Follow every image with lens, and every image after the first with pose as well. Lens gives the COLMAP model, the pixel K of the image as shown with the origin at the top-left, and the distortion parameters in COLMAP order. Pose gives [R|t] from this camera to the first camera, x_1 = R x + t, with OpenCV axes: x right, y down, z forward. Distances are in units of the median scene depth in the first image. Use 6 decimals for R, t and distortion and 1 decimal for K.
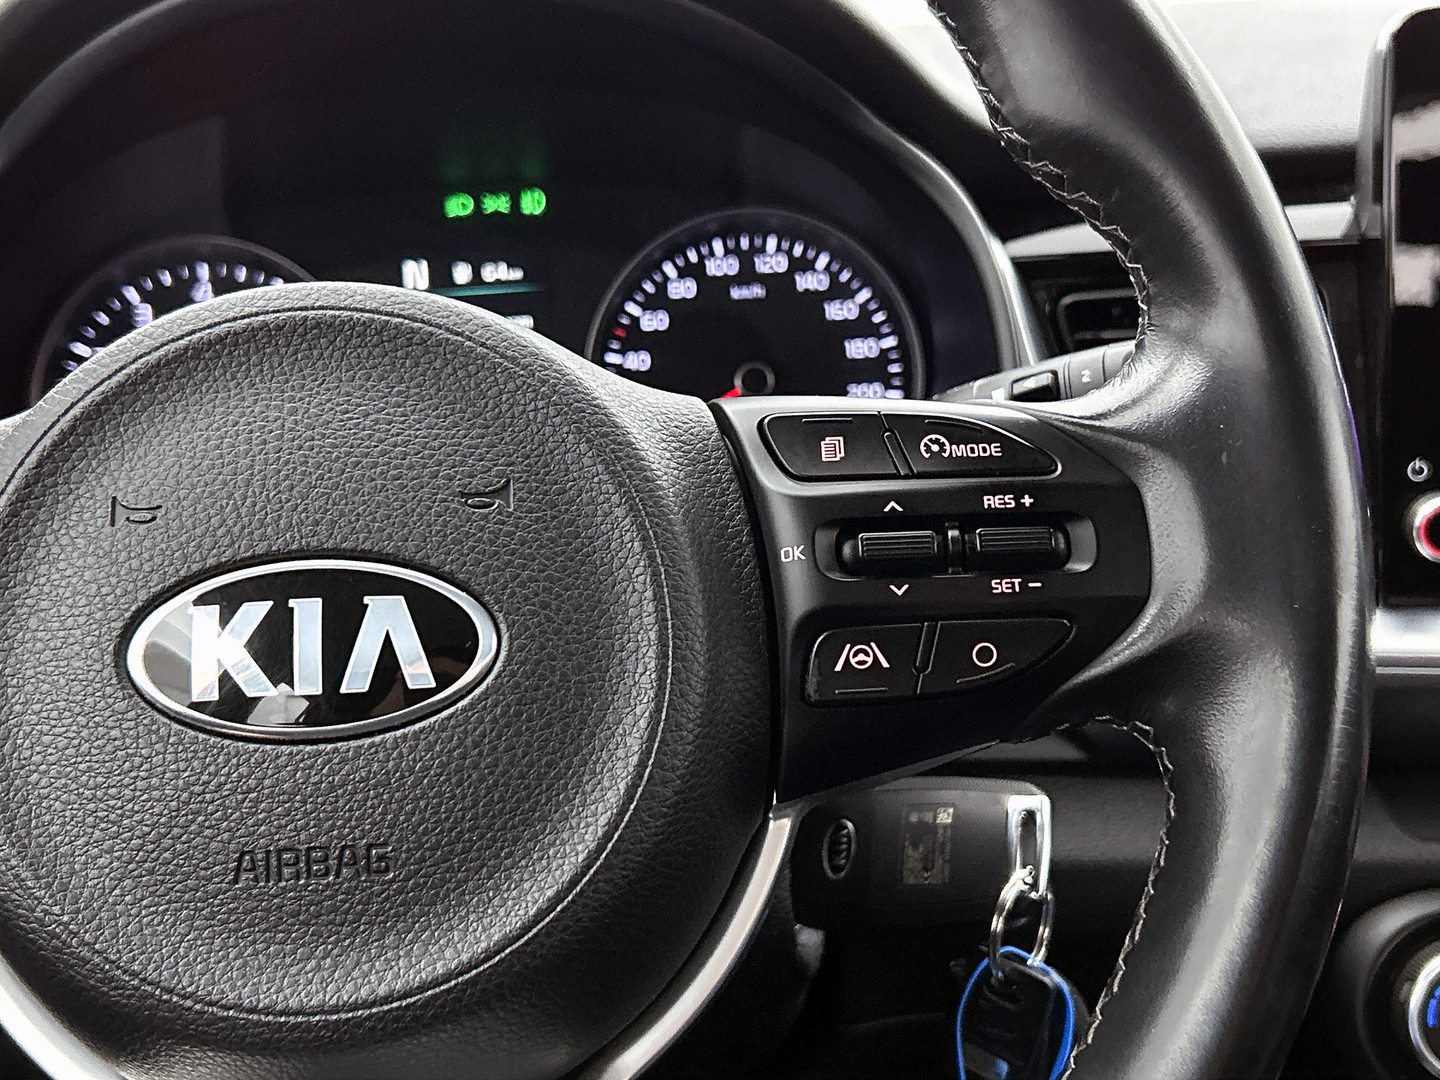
lens RADIAL K [[1932.6, 0, 719.5], [0, 1932.6, 534.9], [0, 0, 1]] dist [0.080225, 0.000000]
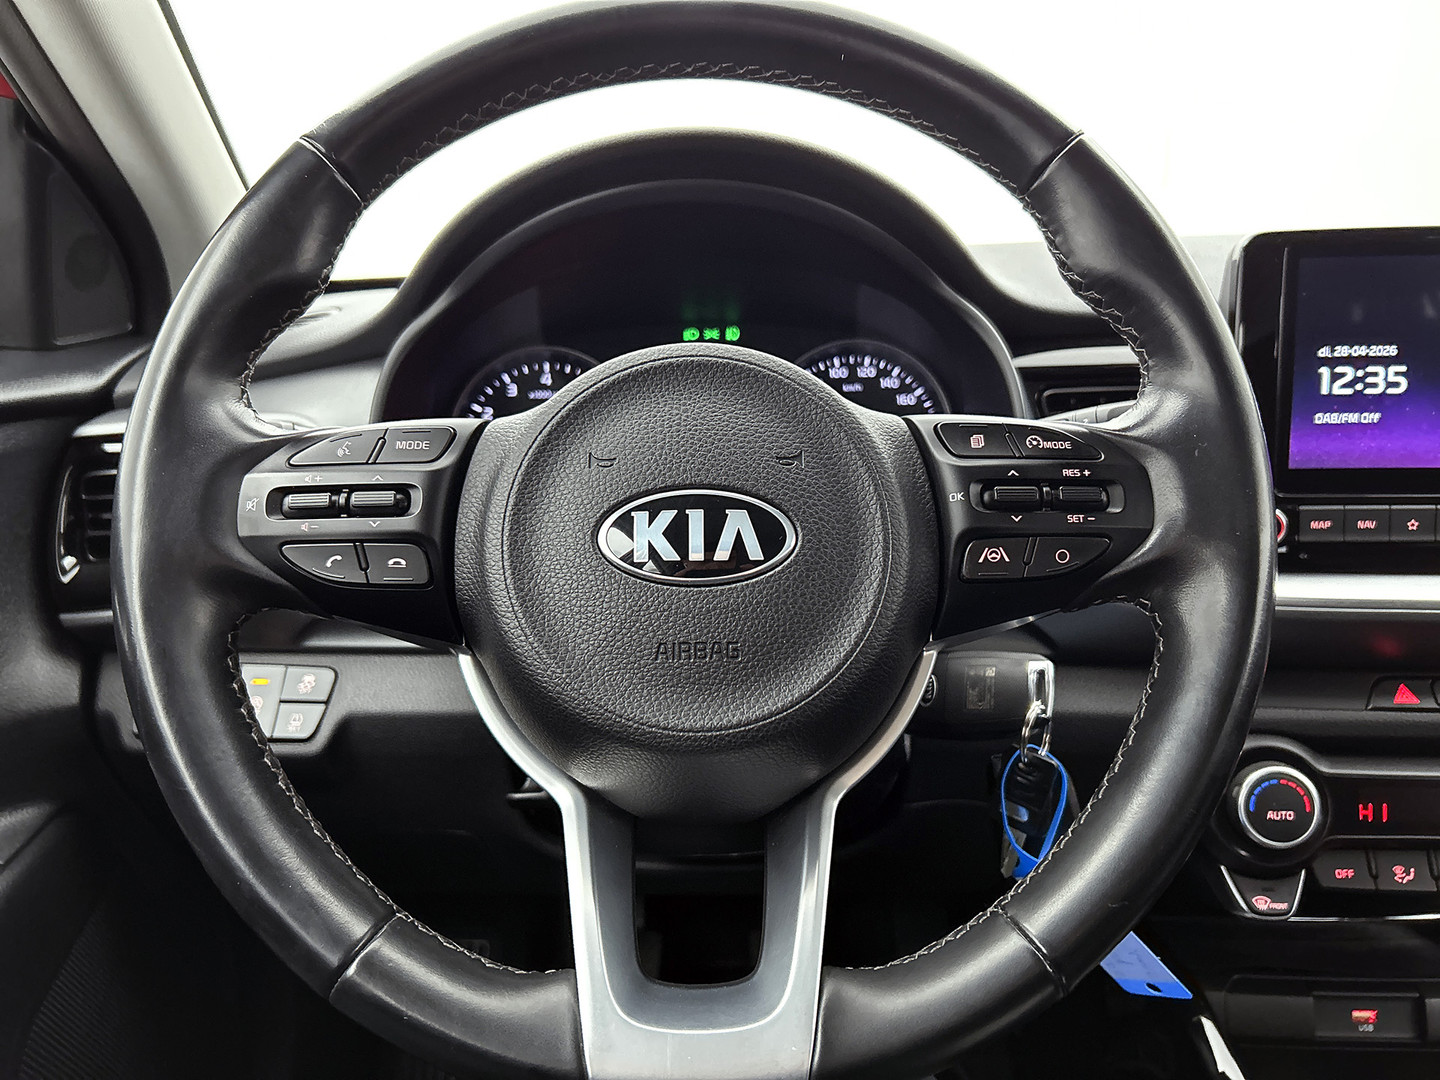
lens RADIAL K [[1157.8, 0, 704.9], [0, 1157.8, 529.5], [0, 0, 1]] dist [0.049059, -0.070035]
pose [[0.999008, 0.036010, -0.026191, -0.165061], [-0.036934, 0.998681, -0.035668, 0.086090], [0.024872, 0.036600, 0.999020, -0.092253]]
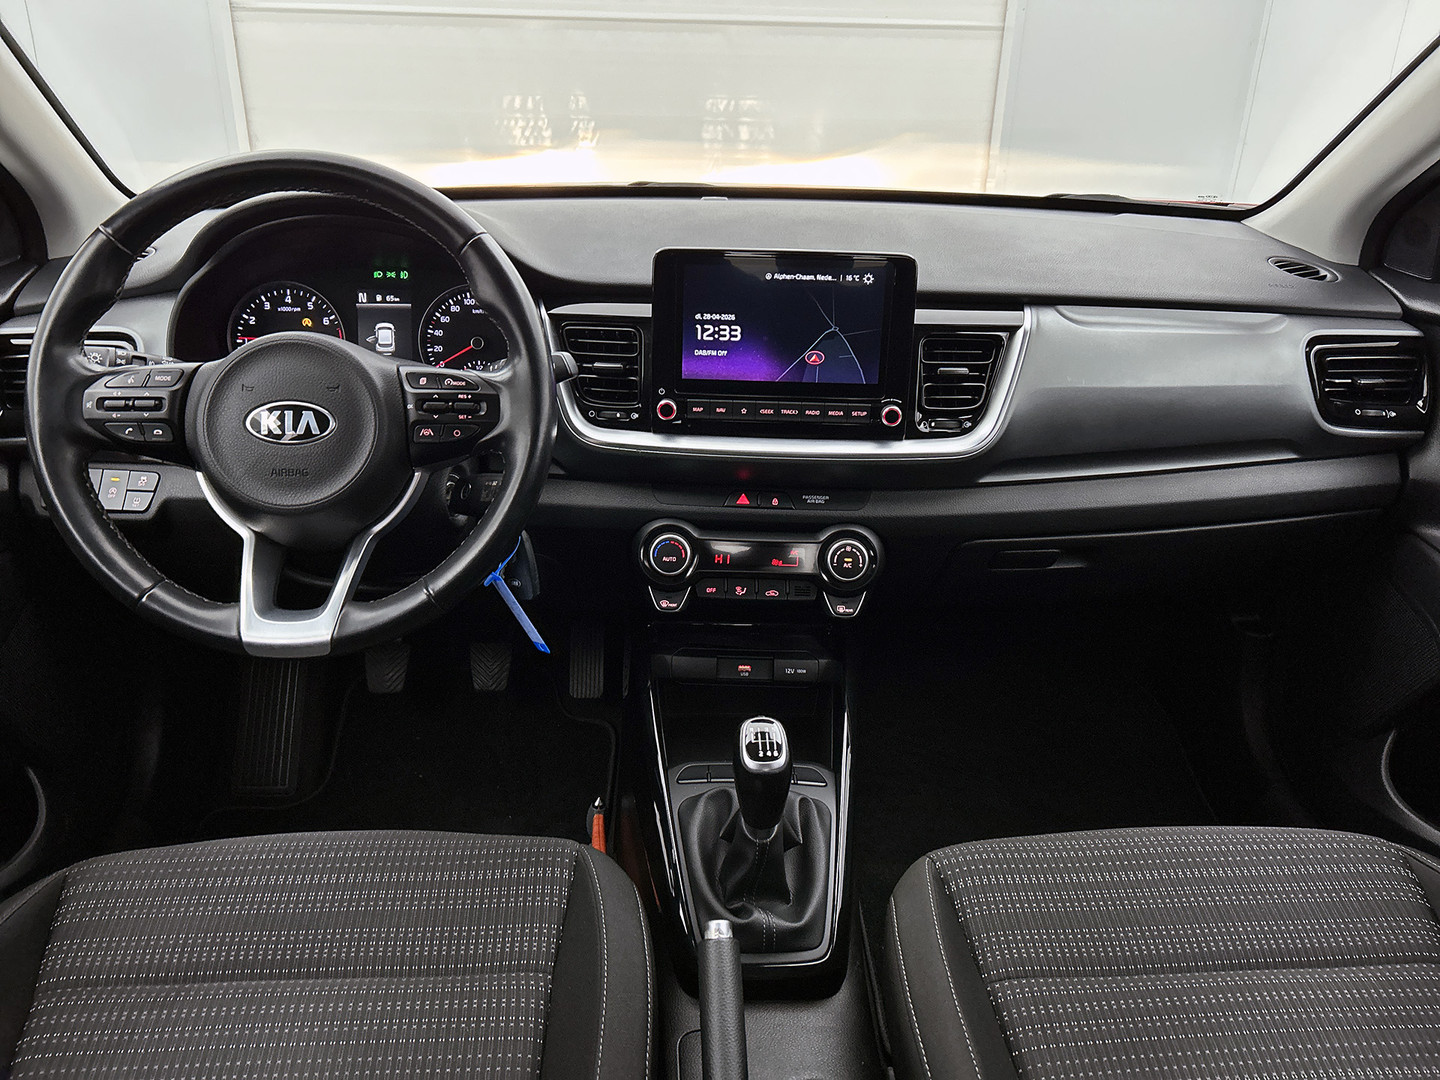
lens RADIAL K [[1157.8, 0, 725.5], [0, 1157.8, 542.9], [0, 0, 1]] dist [0.049059, -0.070035]
pose [[0.996455, 0.057462, 0.061450, 0.568653], [-0.065715, 0.987677, 0.142041, -0.102900], [-0.052531, -0.145575, 0.987952, -1.532308]]
